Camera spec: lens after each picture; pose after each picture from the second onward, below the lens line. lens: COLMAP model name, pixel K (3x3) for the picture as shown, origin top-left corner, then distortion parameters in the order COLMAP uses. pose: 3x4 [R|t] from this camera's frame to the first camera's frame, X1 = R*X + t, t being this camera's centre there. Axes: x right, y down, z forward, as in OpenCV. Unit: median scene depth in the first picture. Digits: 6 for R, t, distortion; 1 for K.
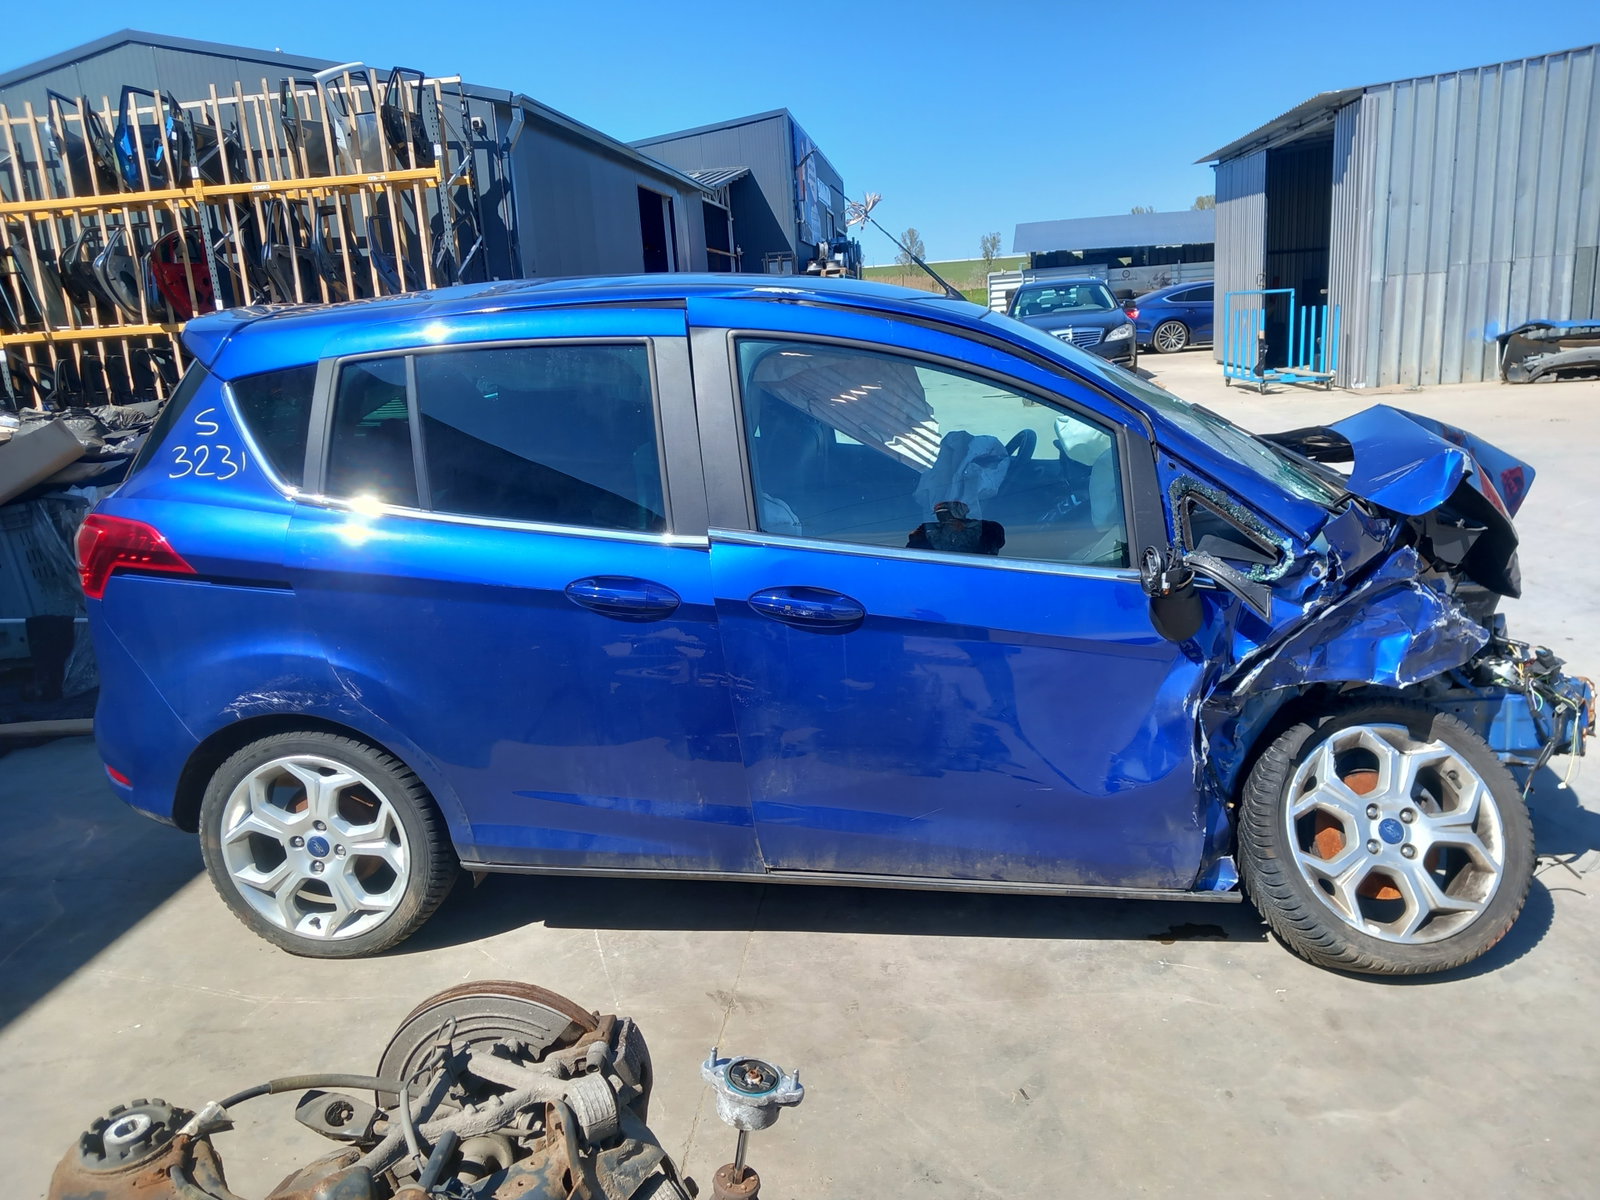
lens RADIAL K [[1279.0, 0, 800.0], [0, 1279.0, 600.0], [0, 0, 1]] dist [0.013992, 0.009495]
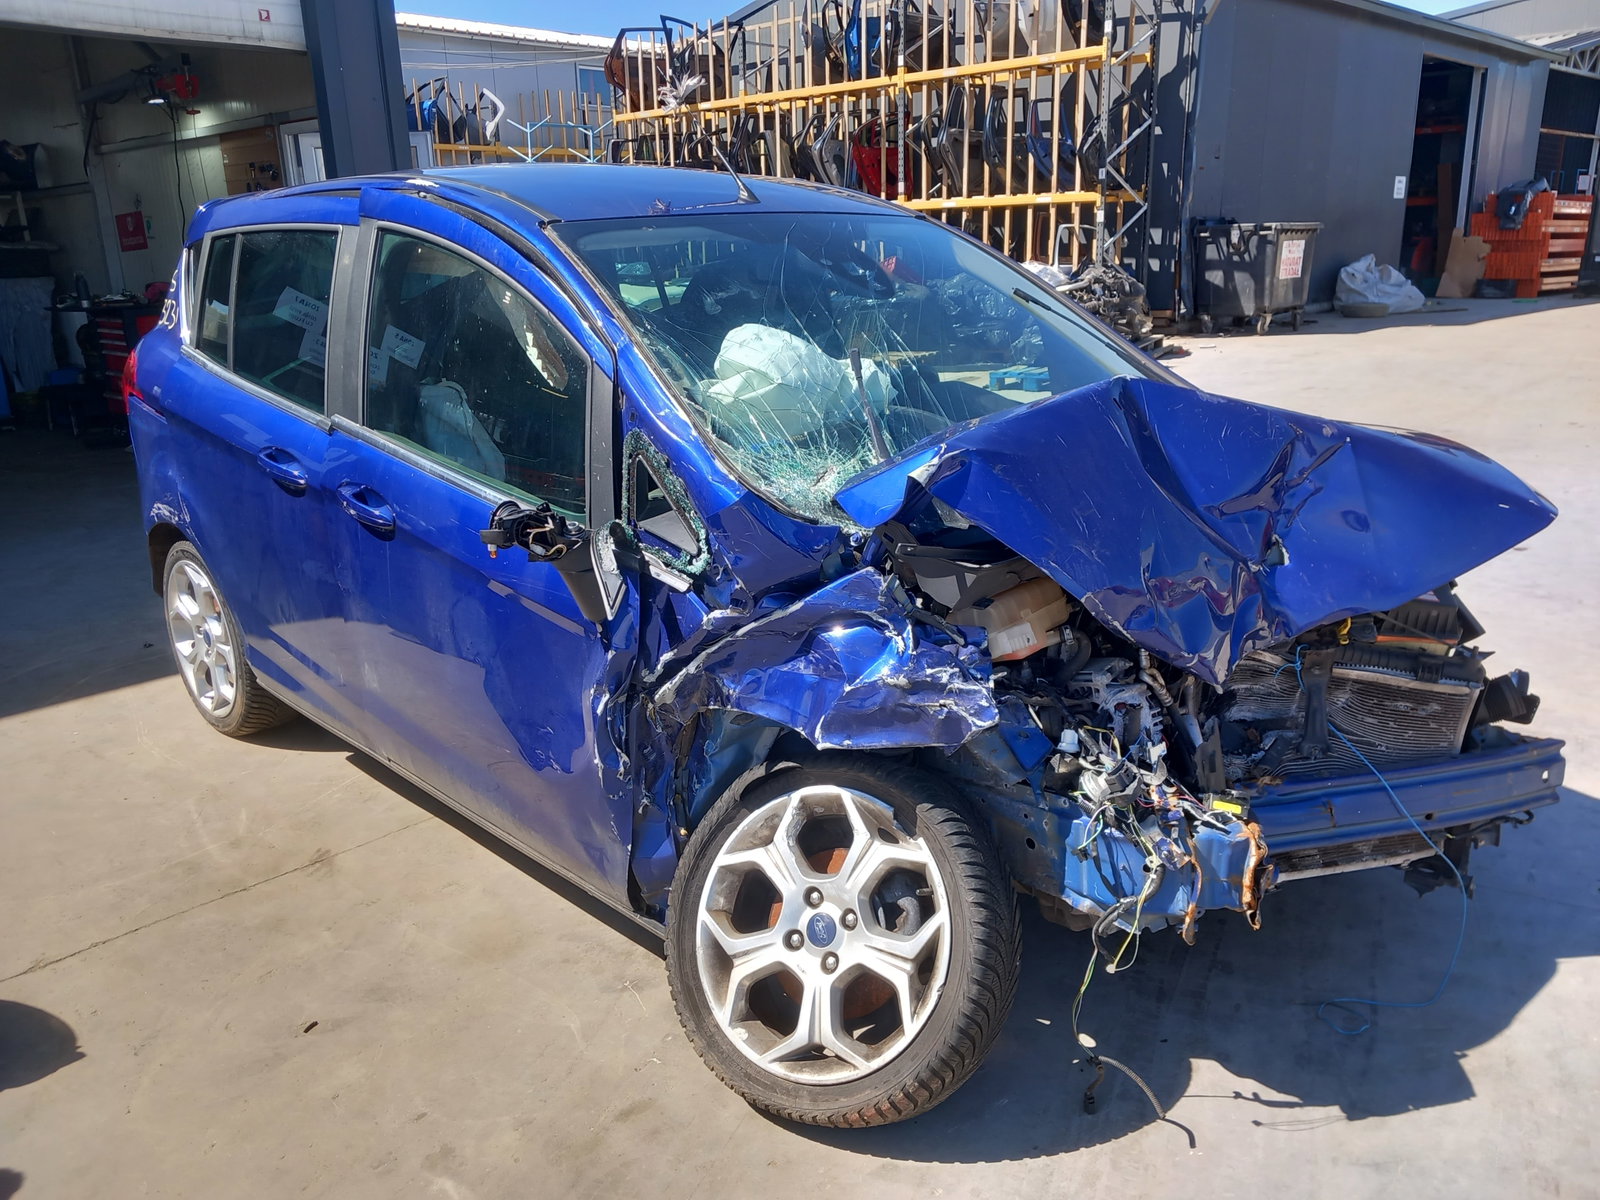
lens RADIAL K [[1263.2, 0, 800.0], [0, 1263.2, 600.0], [0, 0, 1]] dist [0.072311, -0.086626]
pose [[0.788083, 0.214801, -0.576876, 0.178069], [-0.164899, 0.976559, 0.138352, -0.024243], [0.593072, -0.013906, 0.805029, 0.081235]]
